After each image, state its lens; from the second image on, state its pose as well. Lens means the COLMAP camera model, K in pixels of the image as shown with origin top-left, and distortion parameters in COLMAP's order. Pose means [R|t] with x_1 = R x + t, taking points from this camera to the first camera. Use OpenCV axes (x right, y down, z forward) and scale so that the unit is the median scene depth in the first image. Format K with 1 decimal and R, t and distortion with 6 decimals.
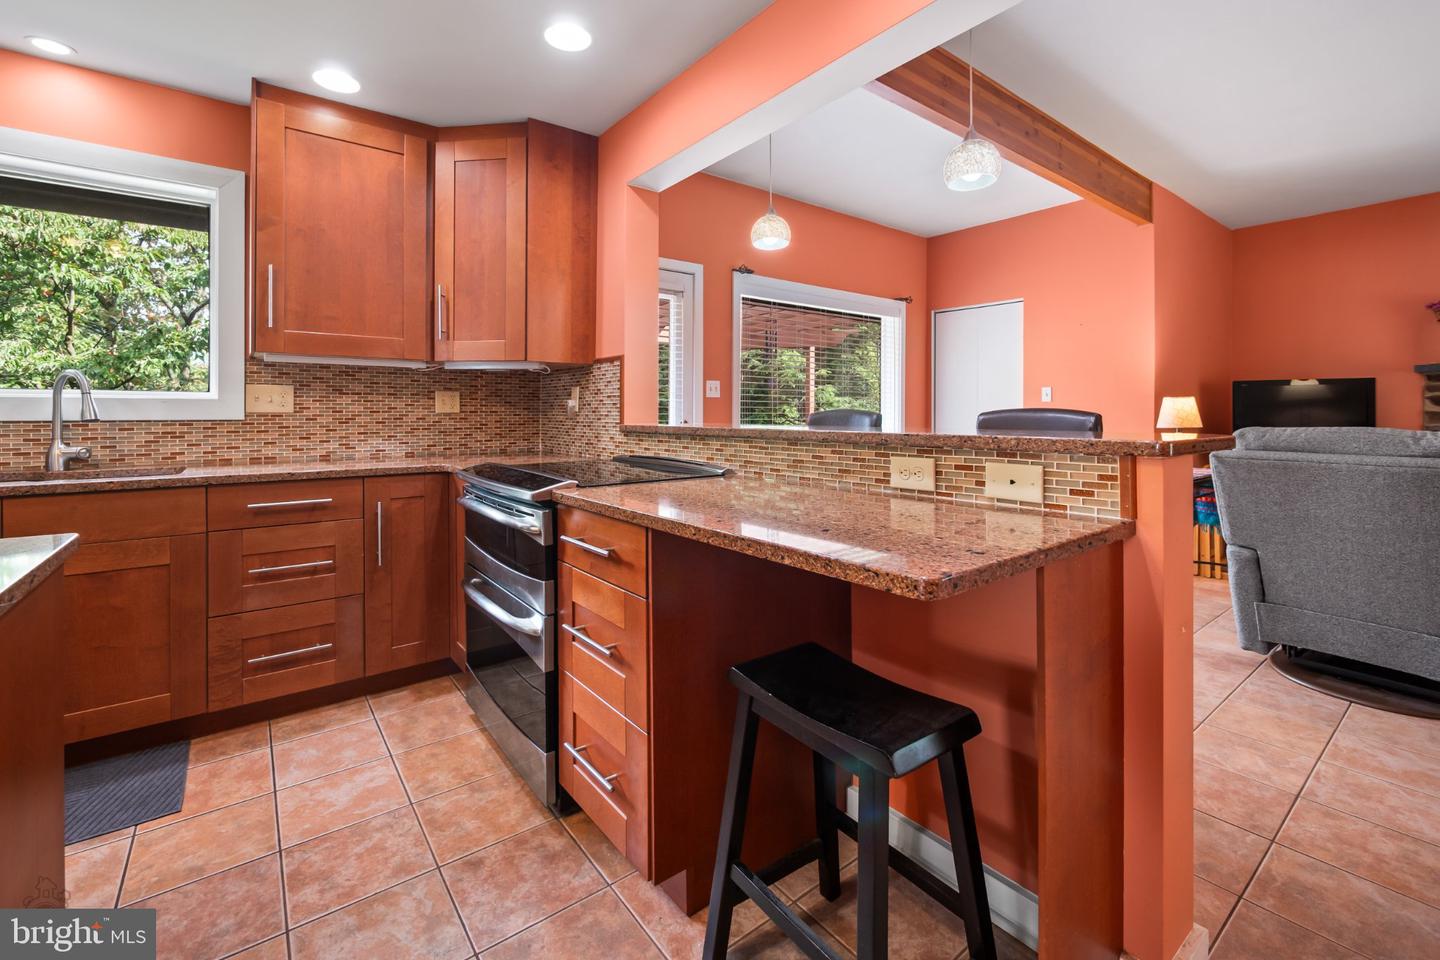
lens RADIAL K [[609.7, 0, 704.0], [0, 609.7, 407.4], [0, 0, 1]] dist [-0.001875, -0.000322]
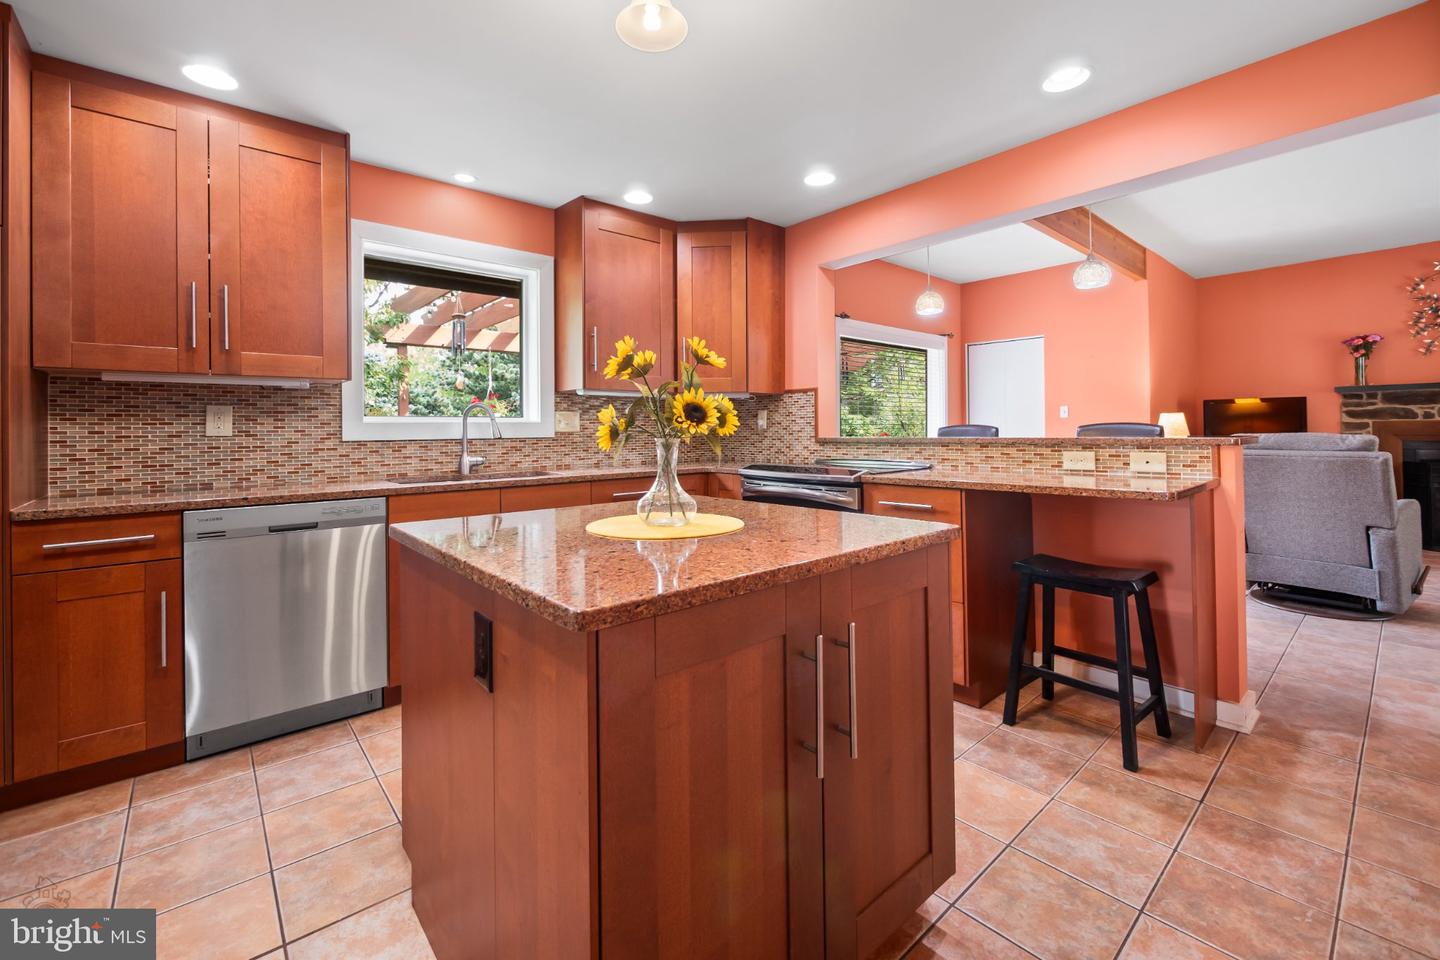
lens RADIAL K [[599.0, 0, 720.8], [0, 599.0, 422.4], [0, 0, 1]] dist [-0.001453, -0.000124]
pose [[0.997333, -0.011035, 0.072152, -0.464838], [0.011433, 0.999922, -0.005106, -0.001833], [-0.072090, 0.005918, 0.997381, -0.364215]]
